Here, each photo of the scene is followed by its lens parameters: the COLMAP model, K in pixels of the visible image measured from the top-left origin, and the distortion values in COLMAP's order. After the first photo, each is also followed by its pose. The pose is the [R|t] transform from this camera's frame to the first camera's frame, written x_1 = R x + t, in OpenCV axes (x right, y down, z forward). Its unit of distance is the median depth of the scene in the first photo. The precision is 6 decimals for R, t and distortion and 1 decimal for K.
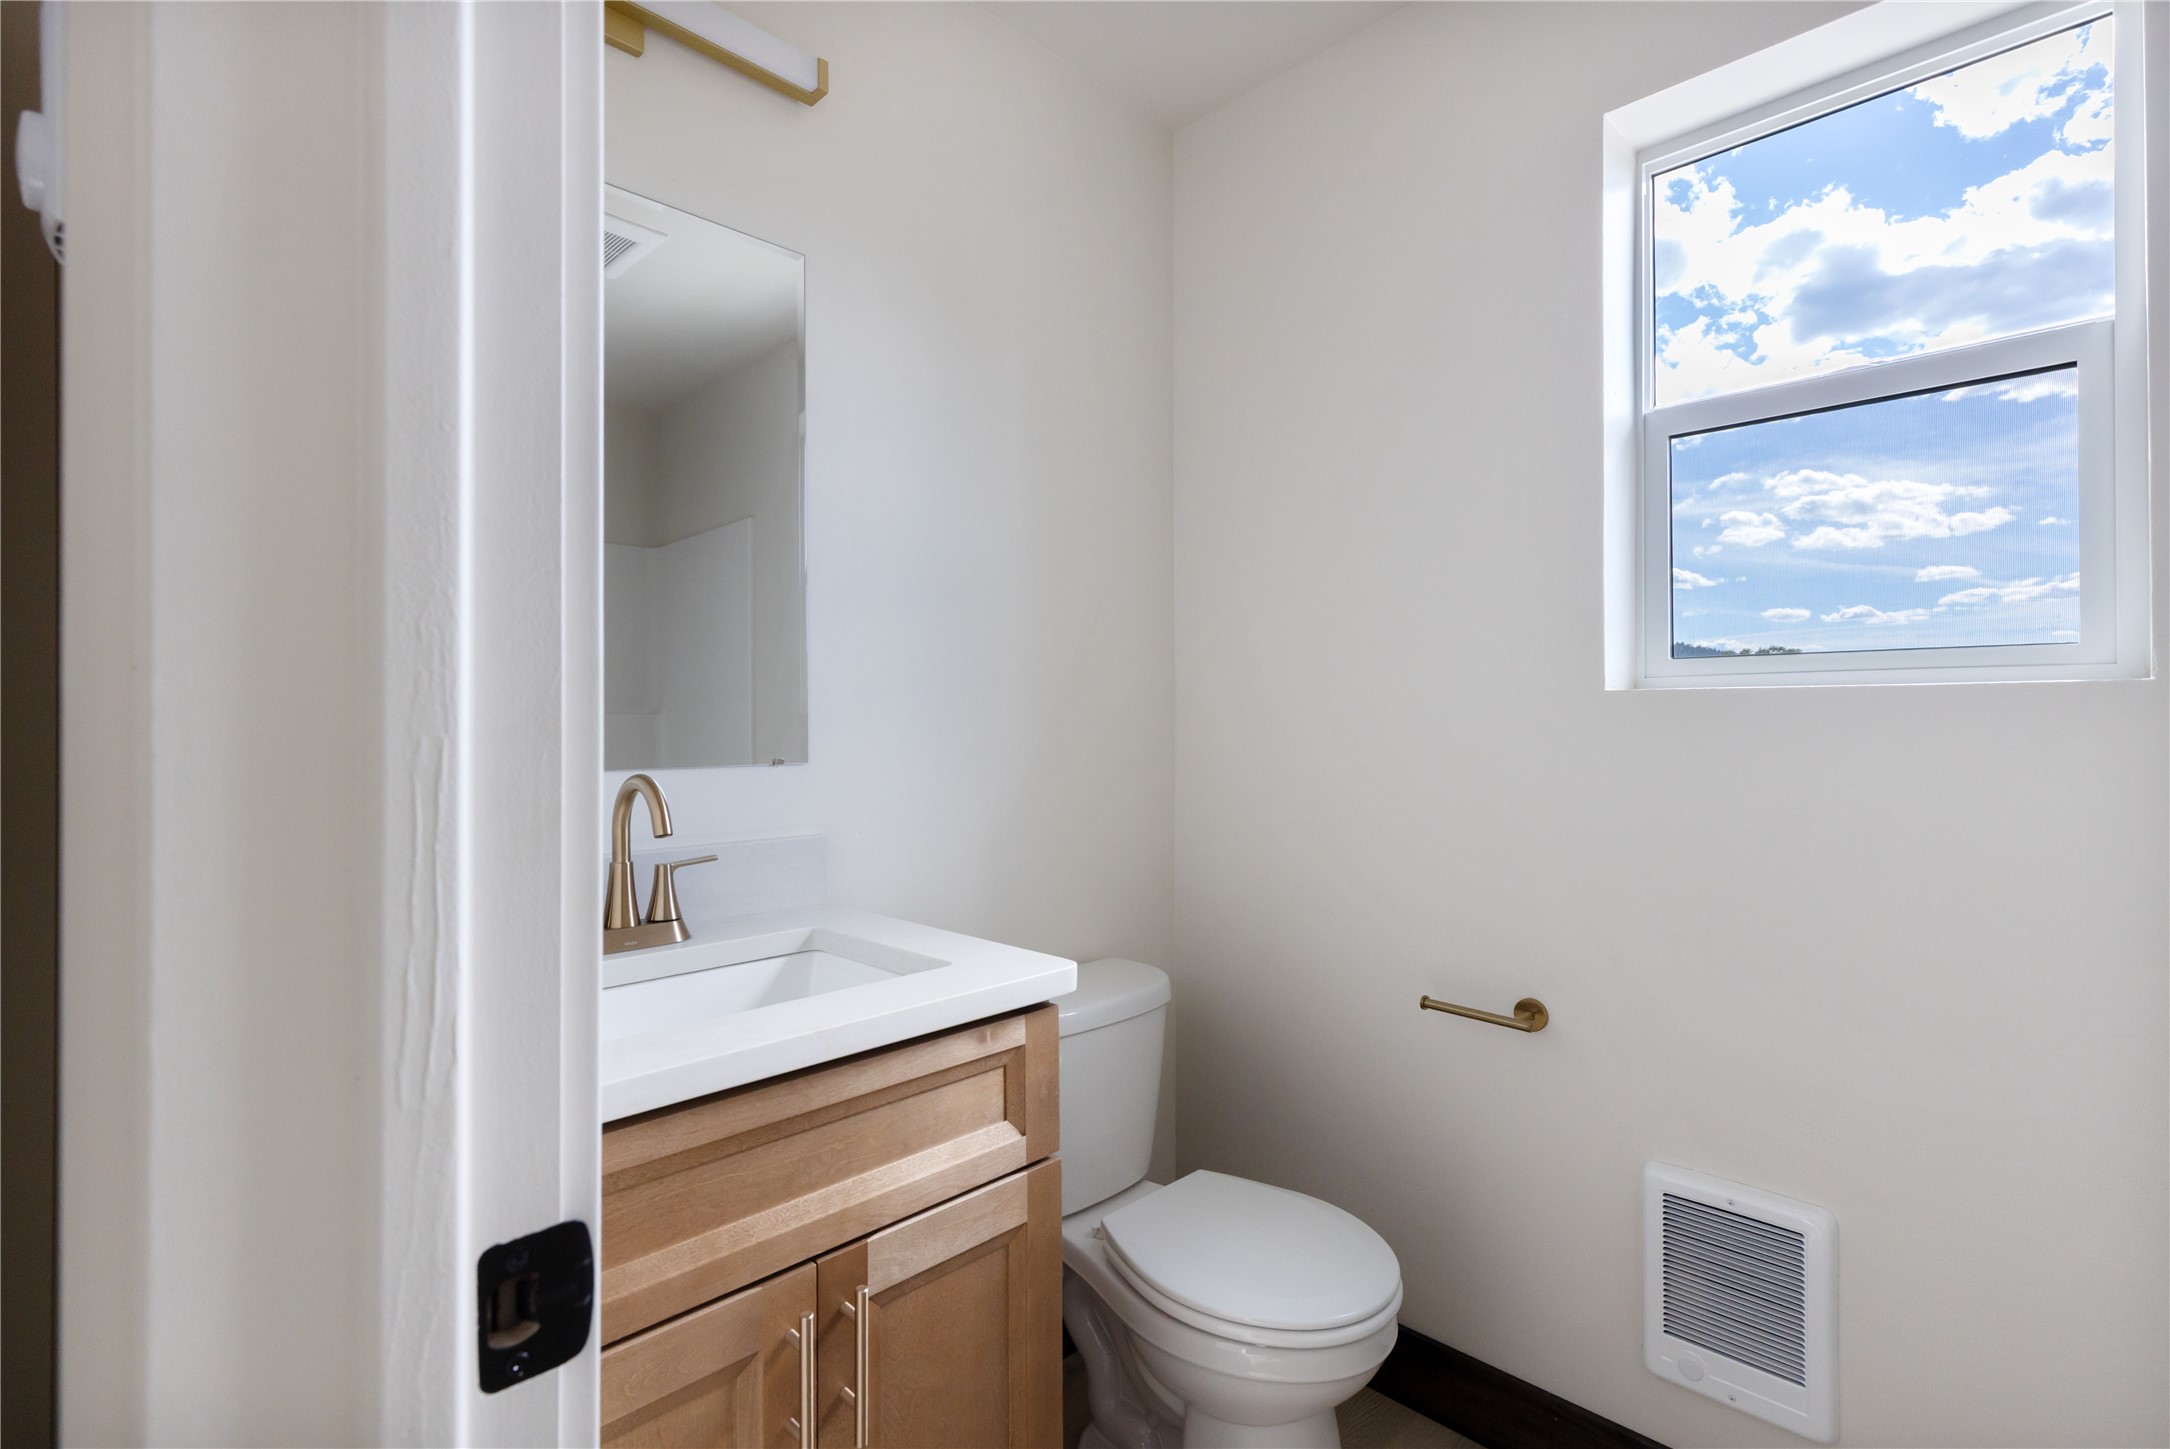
lens RADIAL K [[991.7, 0, 1096.4], [0, 991.7, 721.2], [0, 0, 1]] dist [0.001745, 0.000568]
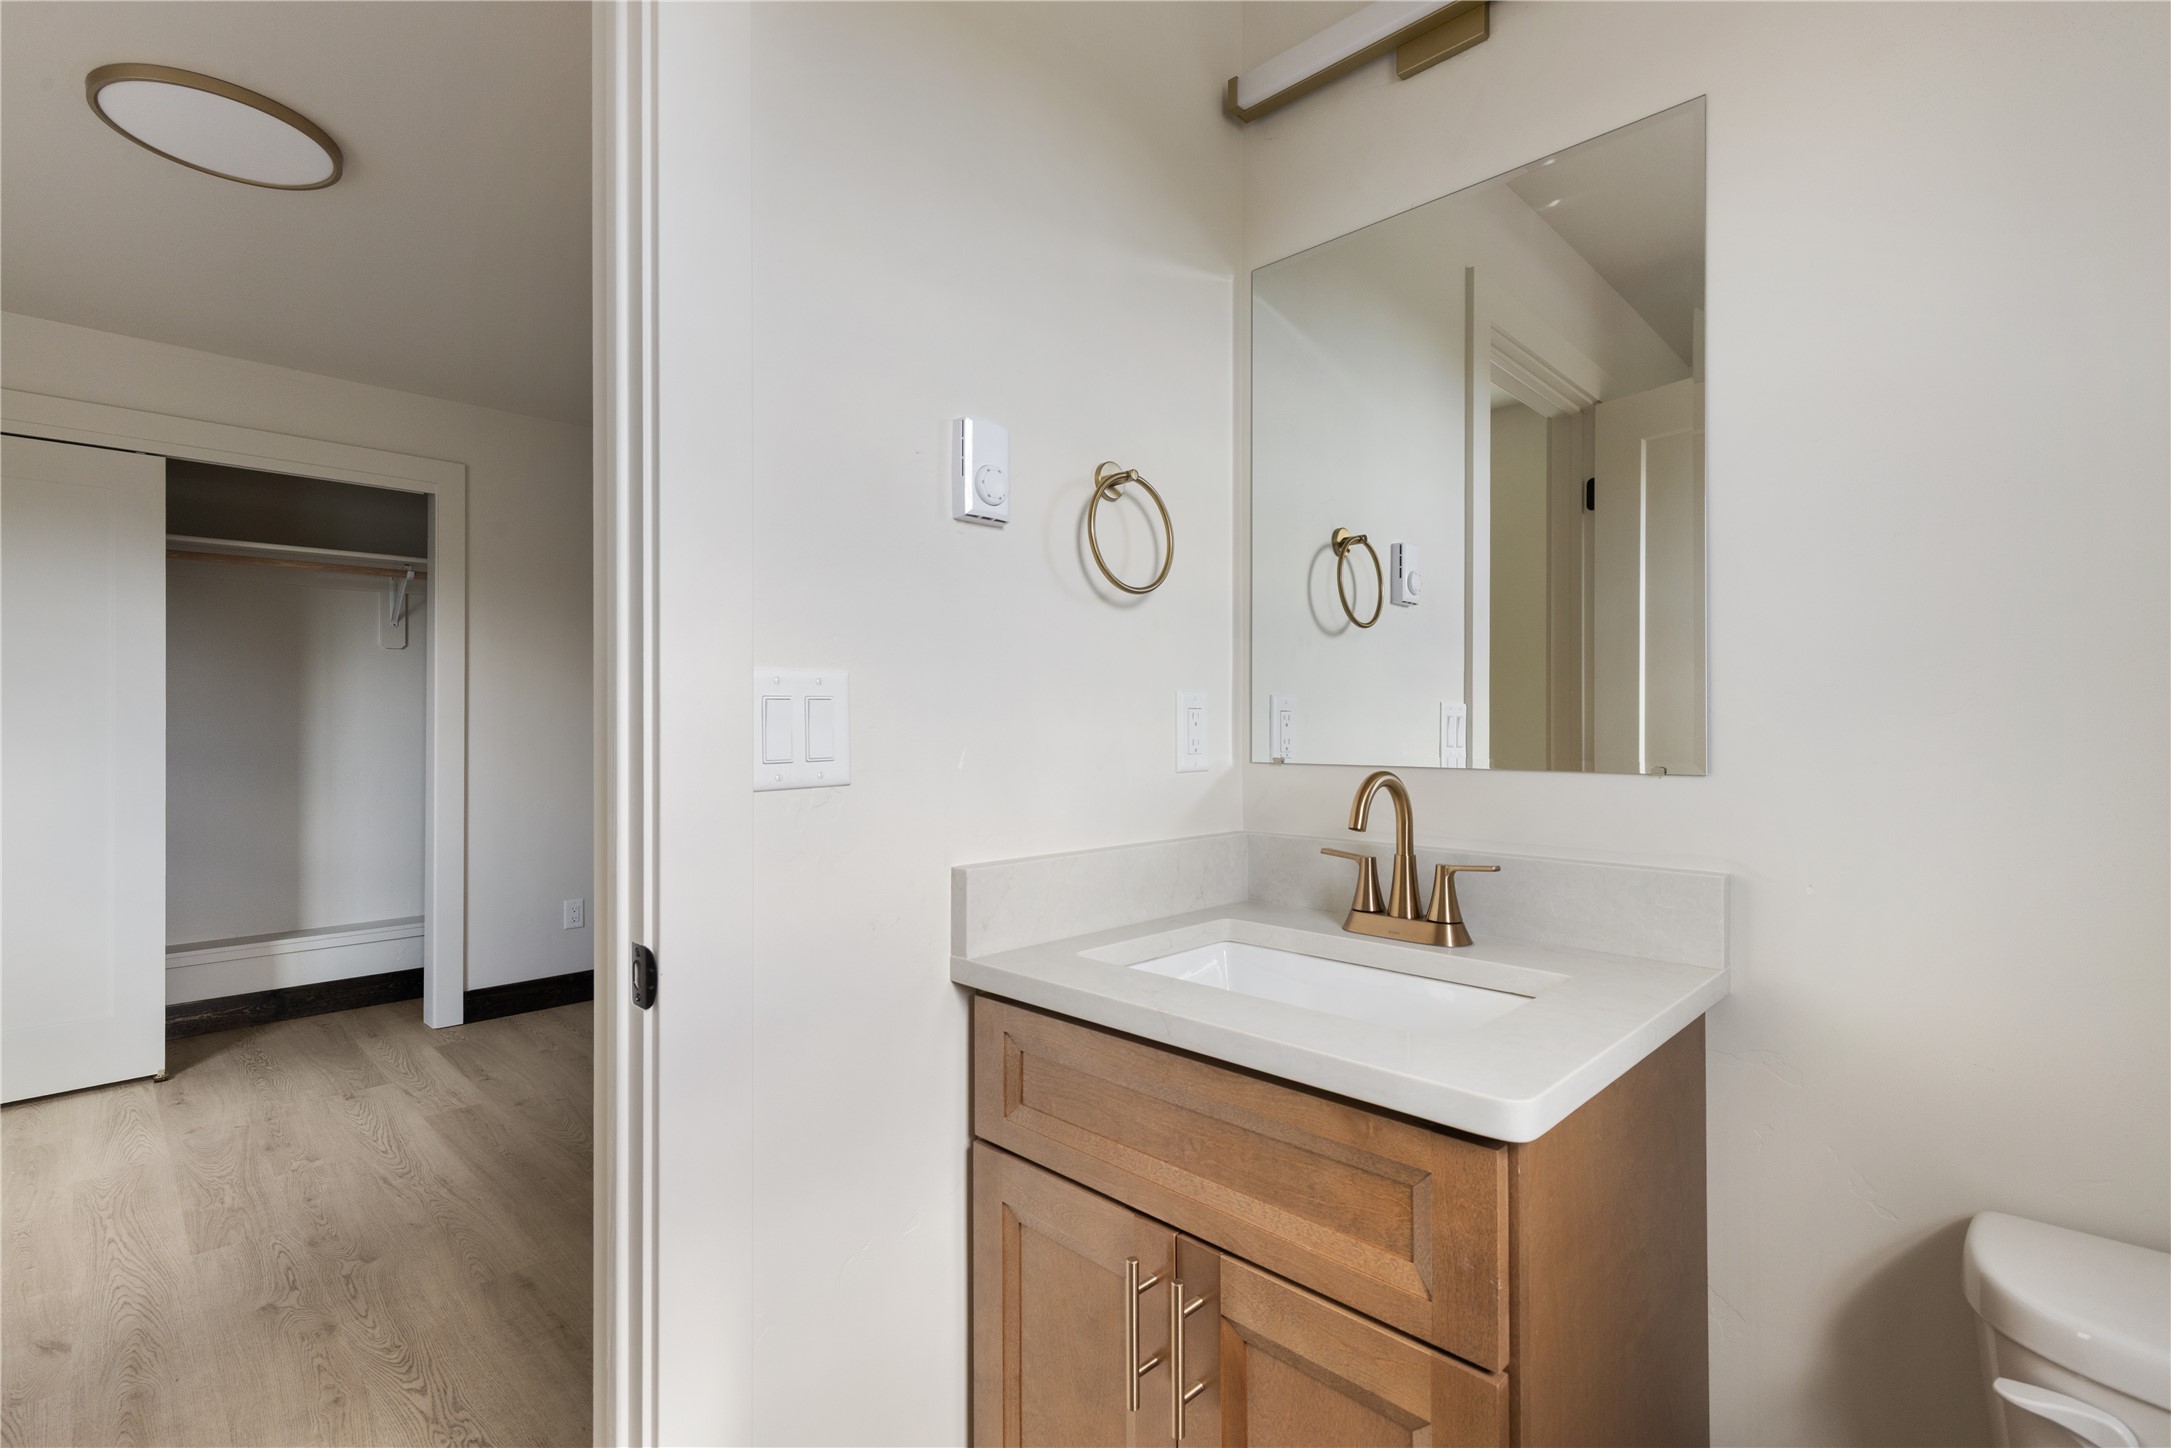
lens RADIAL K [[992.1, 0, 1085.1], [0, 992.1, 727.1], [0, 0, 1]] dist [0.001745, 0.000568]
pose [[-0.008819, 0.001432, -0.999960, 0.628345], [0.005934, 0.999981, 0.001380, 0.005025], [0.999944, -0.005922, -0.008827, 0.747509]]
